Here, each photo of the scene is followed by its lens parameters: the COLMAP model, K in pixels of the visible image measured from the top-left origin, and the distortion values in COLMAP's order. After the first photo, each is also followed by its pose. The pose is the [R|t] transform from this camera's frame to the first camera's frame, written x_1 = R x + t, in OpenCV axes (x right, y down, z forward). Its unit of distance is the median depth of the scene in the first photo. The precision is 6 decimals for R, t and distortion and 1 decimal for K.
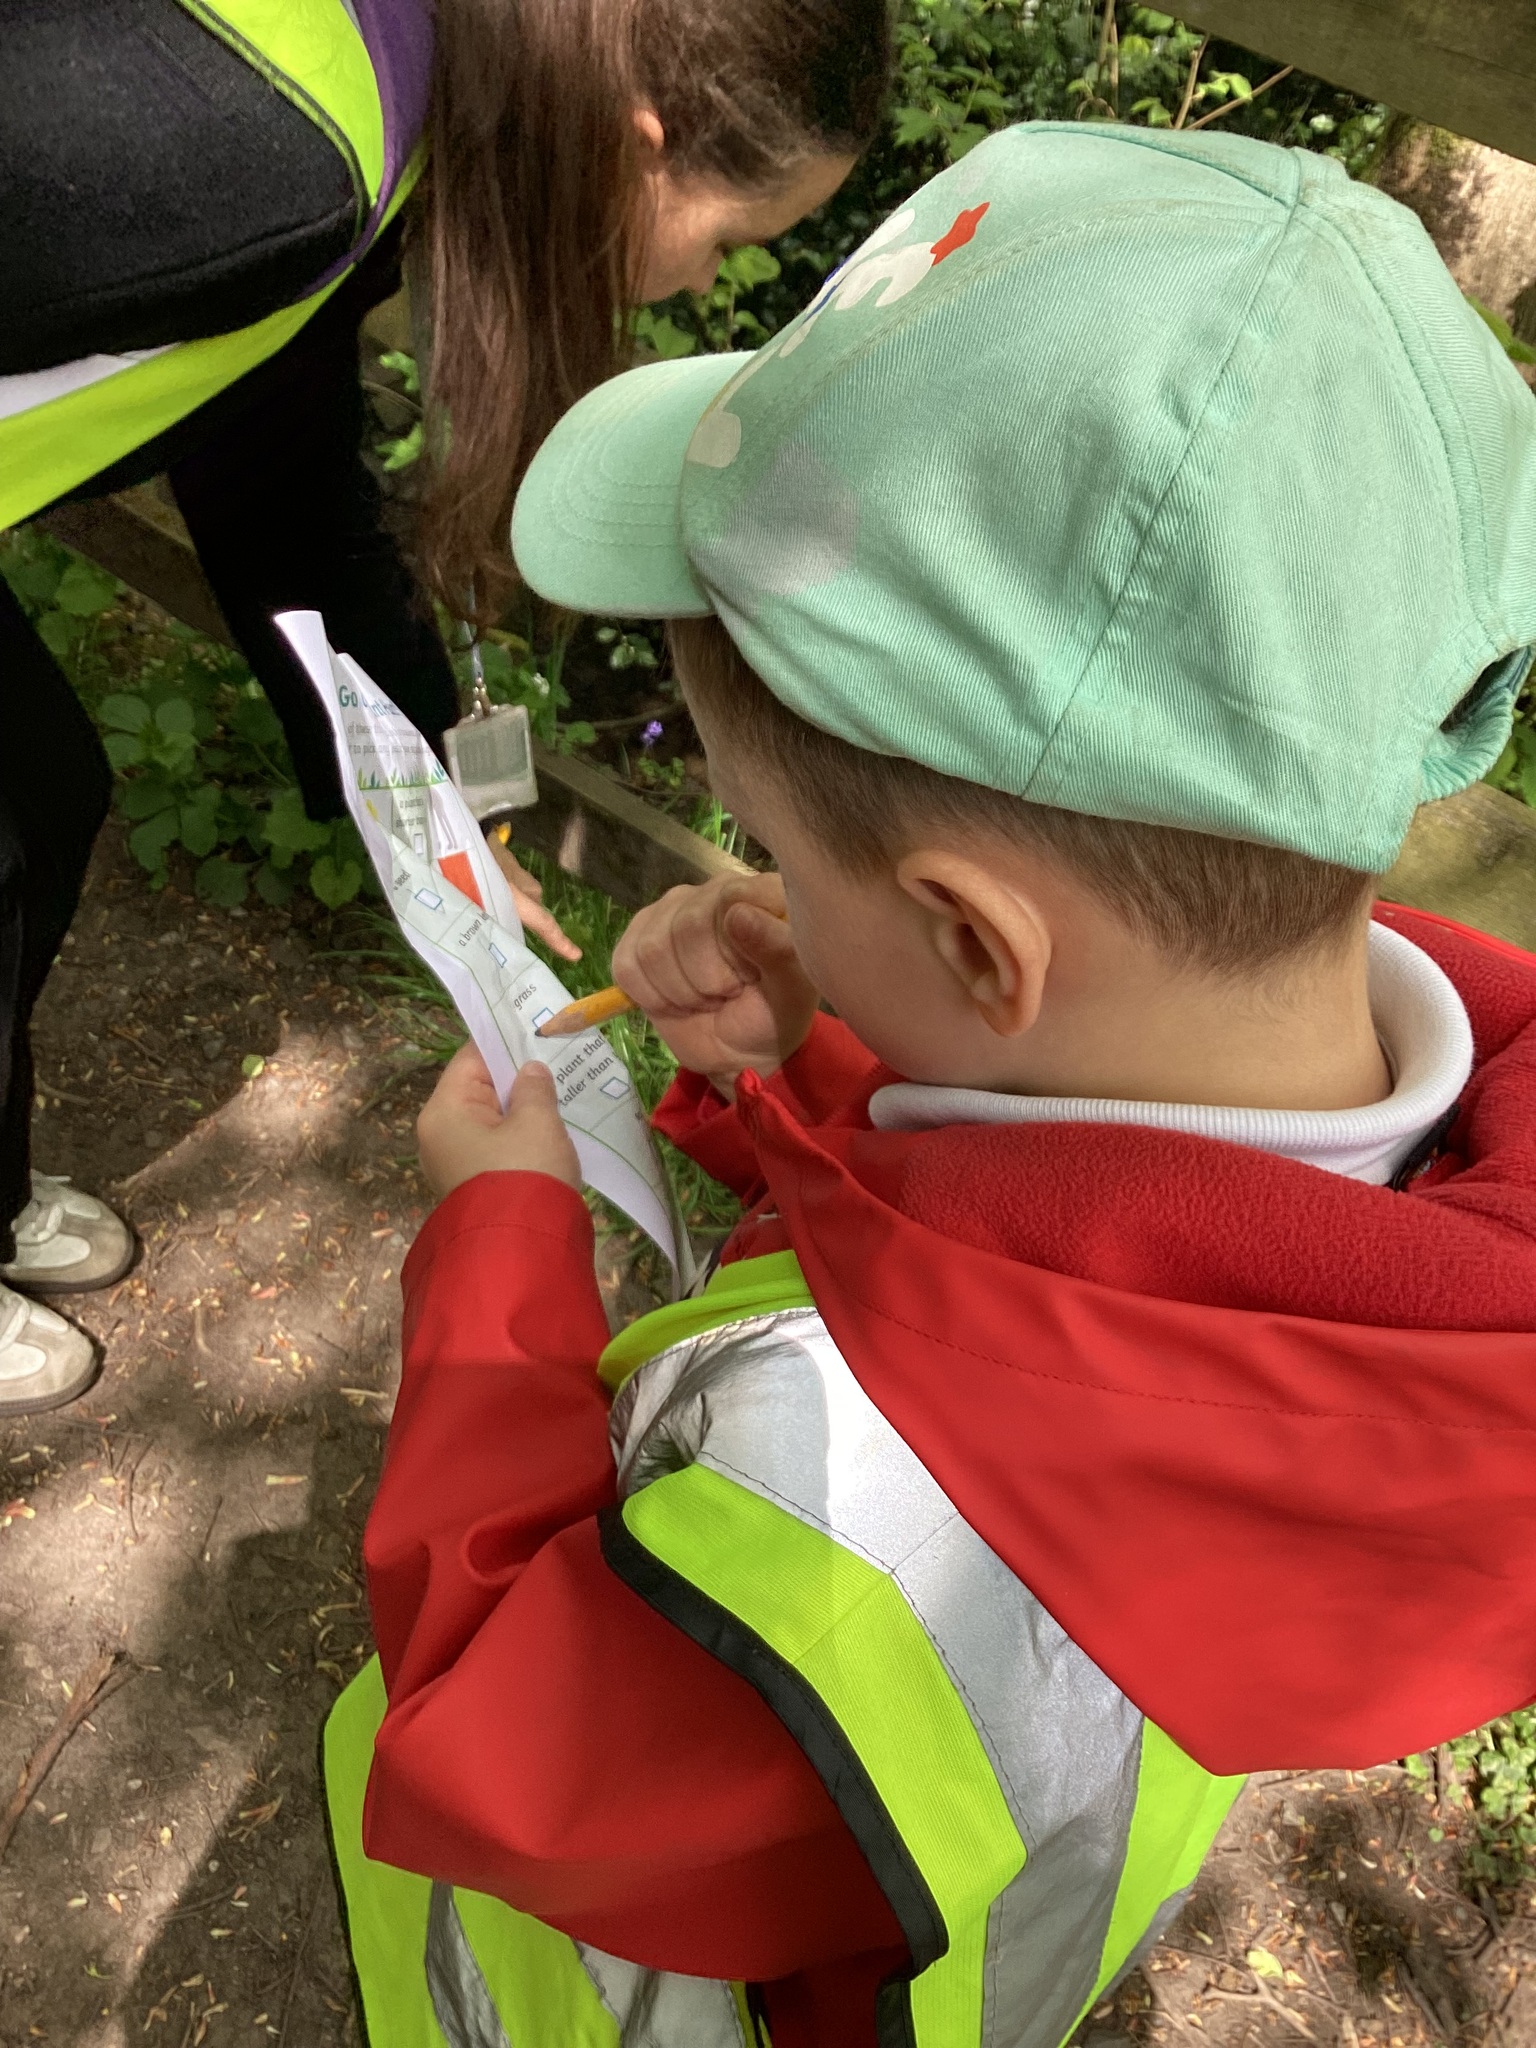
lens RADIAL K [[1849.2, 0, 766.1], [0, 1849.2, 1027.6], [0, 0, 1]] dist [-0.032684, -0.026450]
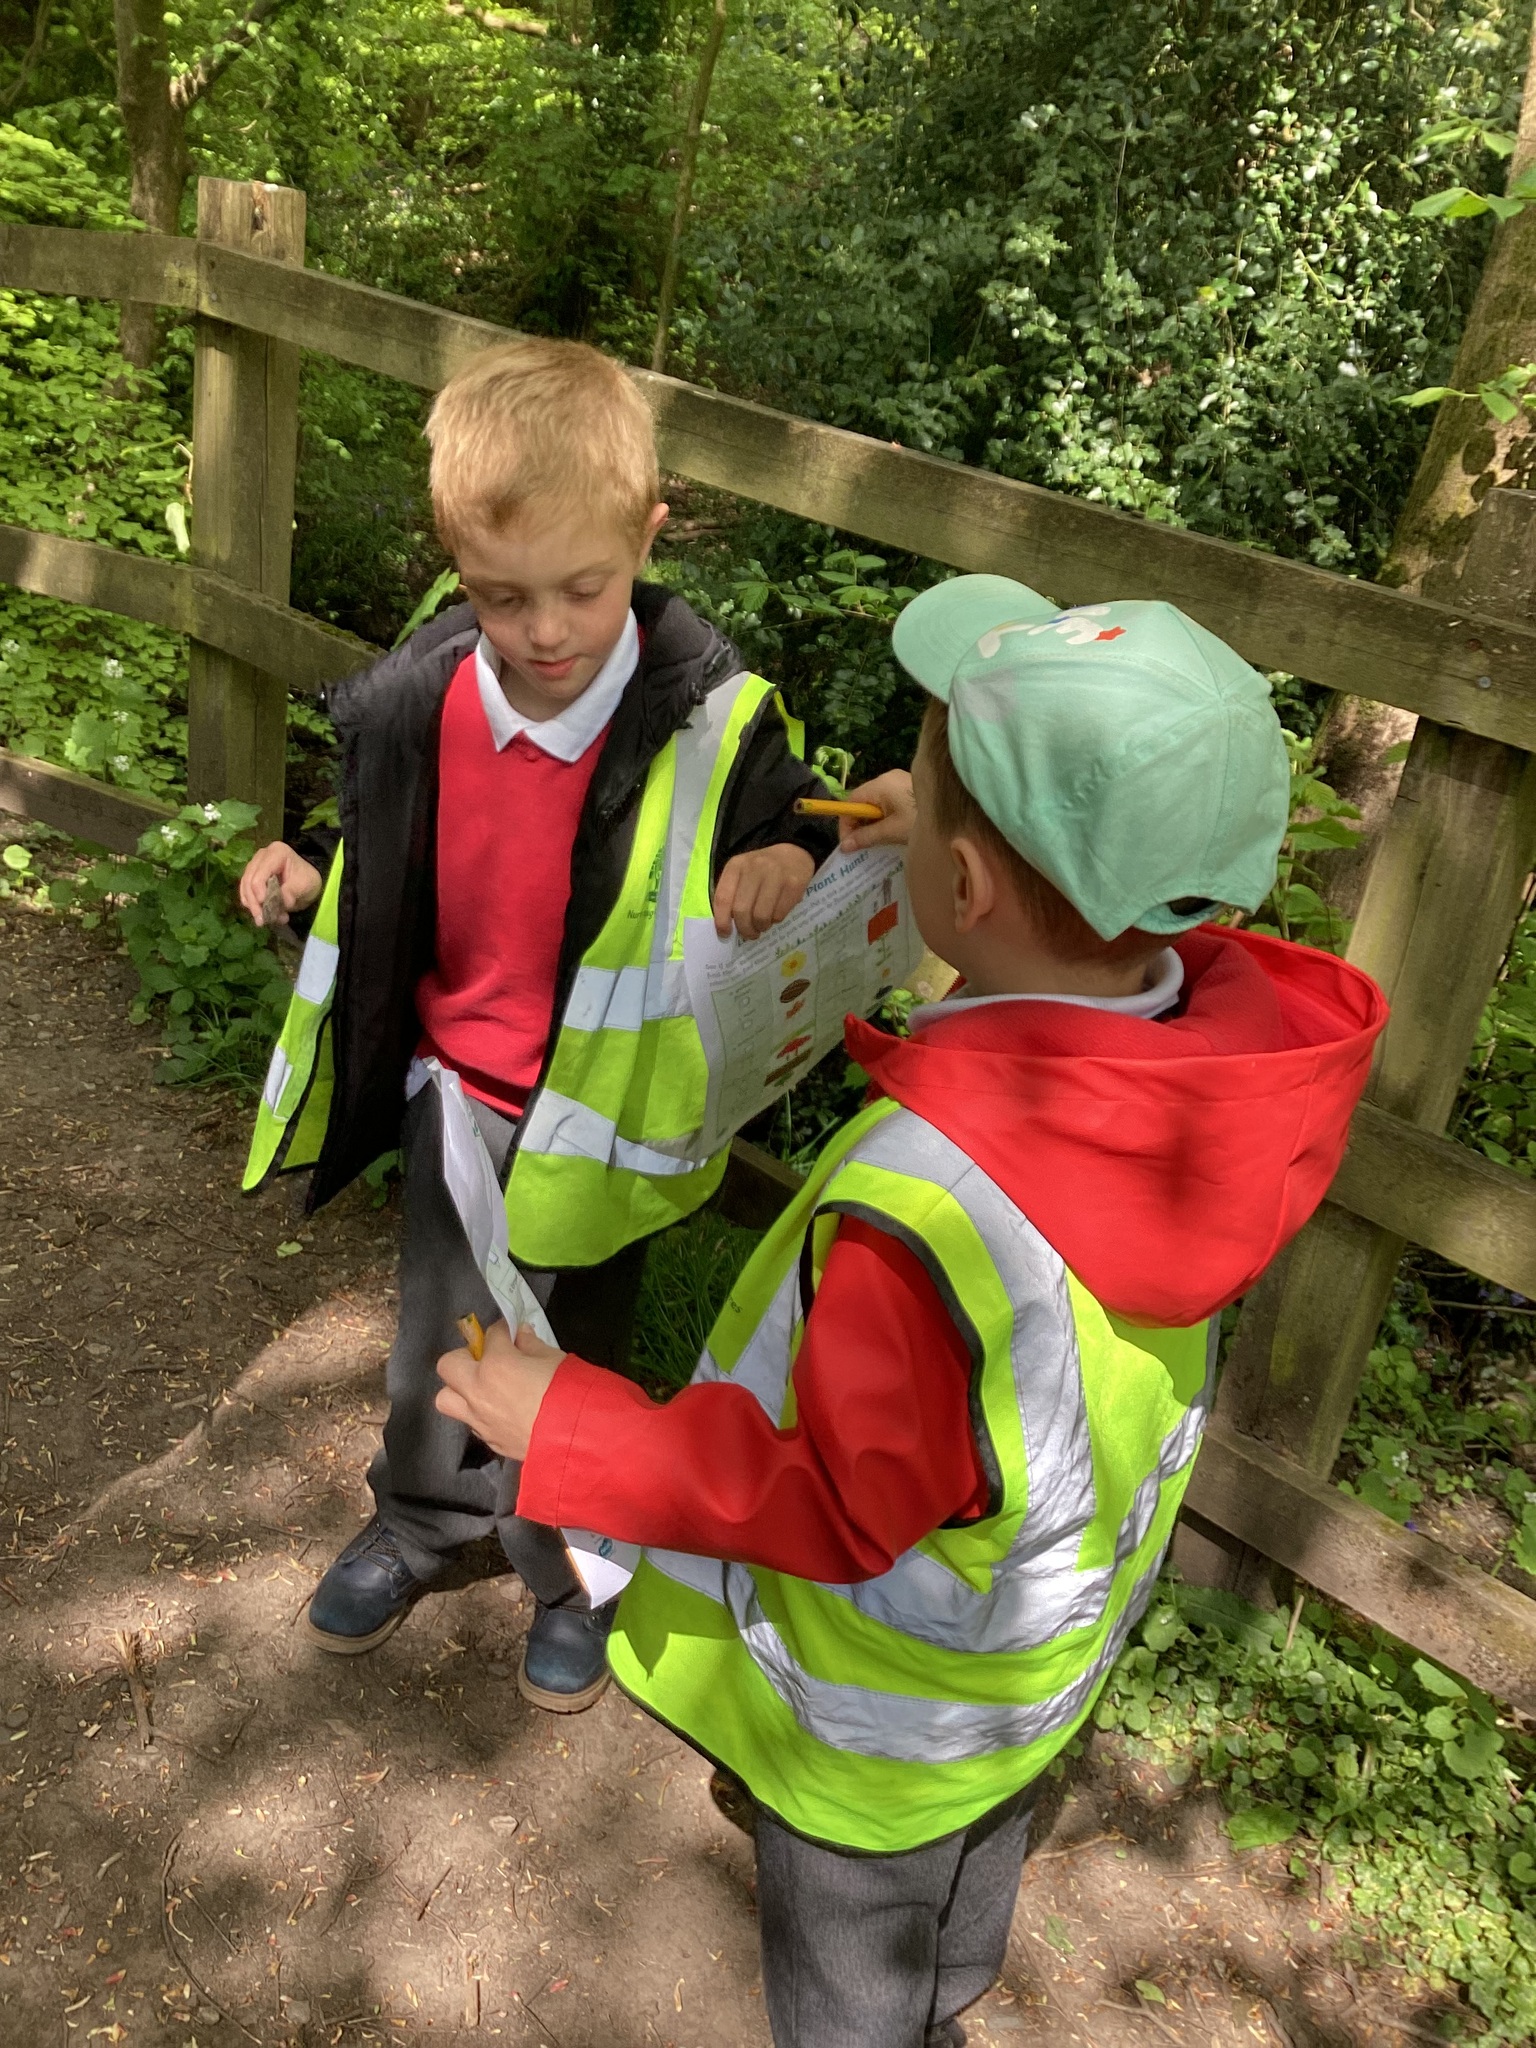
lens RADIAL K [[1849.2, 0, 769.3], [0, 1849.2, 1021.6], [0, 0, 1]] dist [-0.032684, -0.026450]
pose [[0.992691, 0.008173, -0.120410, 0.153564], [-0.046602, 0.946279, -0.319974, 0.285416], [0.111327, 0.323247, 0.939743, -0.370175]]
